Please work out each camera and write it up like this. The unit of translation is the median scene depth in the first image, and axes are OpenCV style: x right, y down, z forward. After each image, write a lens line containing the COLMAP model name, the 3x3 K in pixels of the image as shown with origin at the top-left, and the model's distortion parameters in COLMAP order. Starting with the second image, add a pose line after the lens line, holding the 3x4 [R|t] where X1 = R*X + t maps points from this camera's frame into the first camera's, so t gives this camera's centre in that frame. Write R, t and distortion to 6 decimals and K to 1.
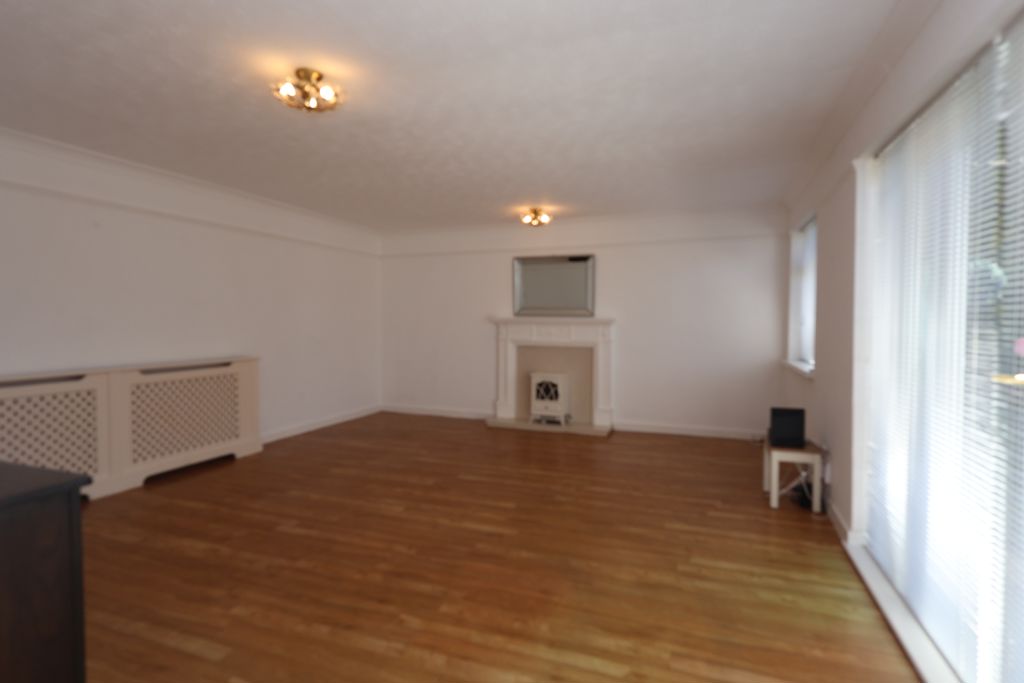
lens RADIAL K [[506.6, 0, 515.6], [0, 506.6, 336.9], [0, 0, 1]] dist [0.000219, 0.000555]
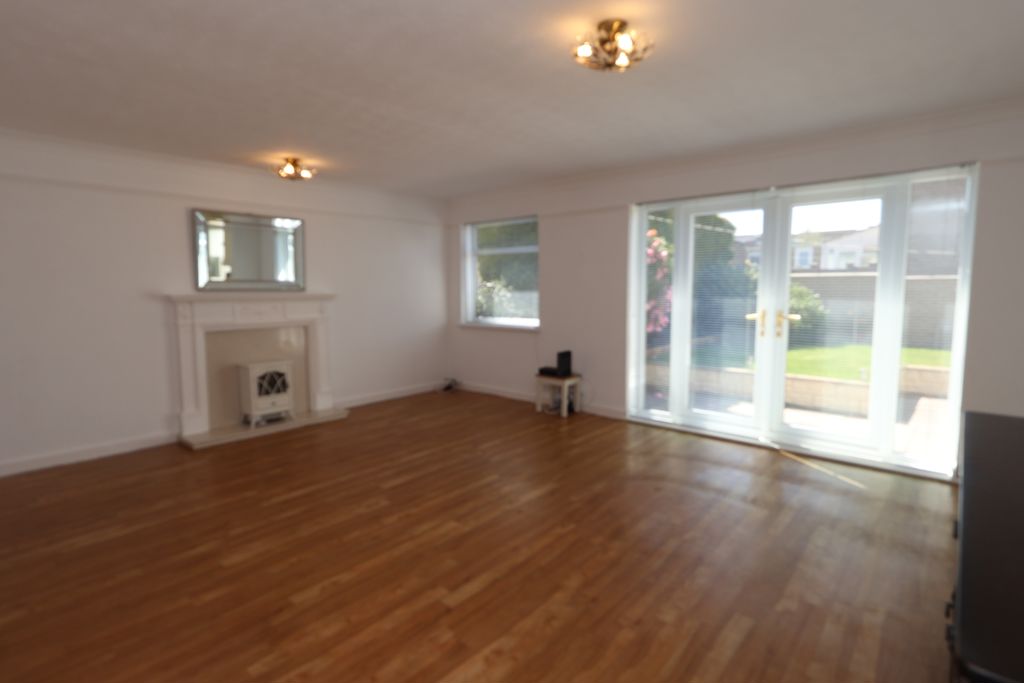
lens RADIAL K [[506.6, 0, 515.6], [0, 506.6, 336.9], [0, 0, 1]] dist [0.000219, 0.000555]
pose [[0.357897, -0.095902, 0.928823, -0.858542], [0.035536, 0.995390, 0.089082, -0.040915], [-0.933085, 0.001125, 0.359655, 0.540028]]
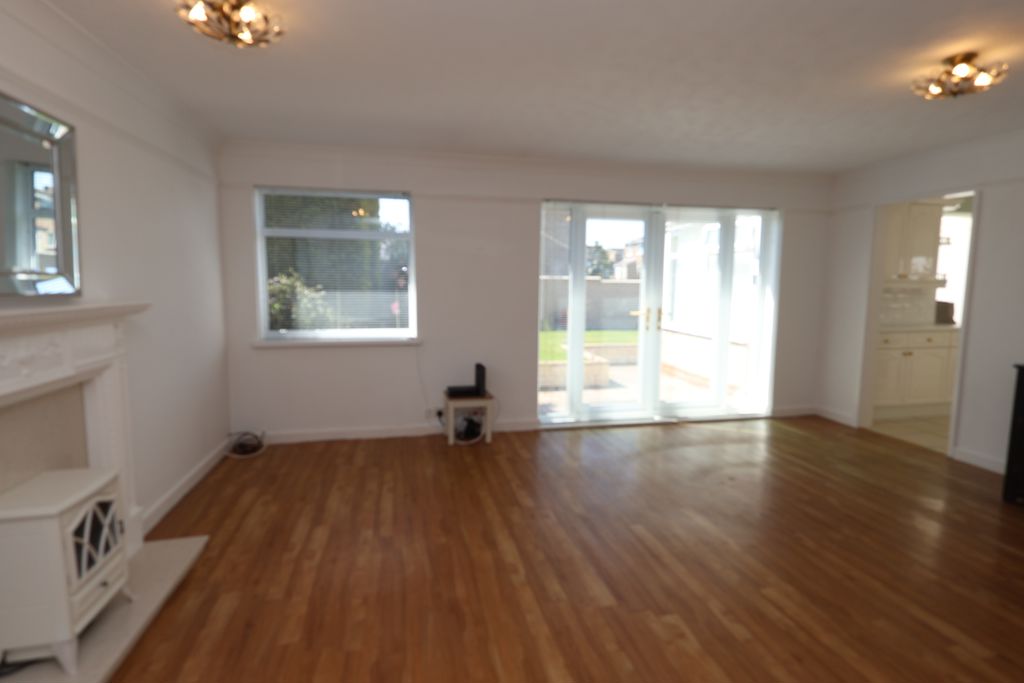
lens RADIAL K [[514.5, 0, 509.5], [0, 514.5, 322.8], [0, 0, 1]] dist [0.000289, 0.000051]
pose [[-0.531740, -0.075416, 0.843543, -0.538484], [0.019092, 0.994707, 0.100966, -0.083974], [-0.846692, 0.069792, -0.527486, 1.473147]]
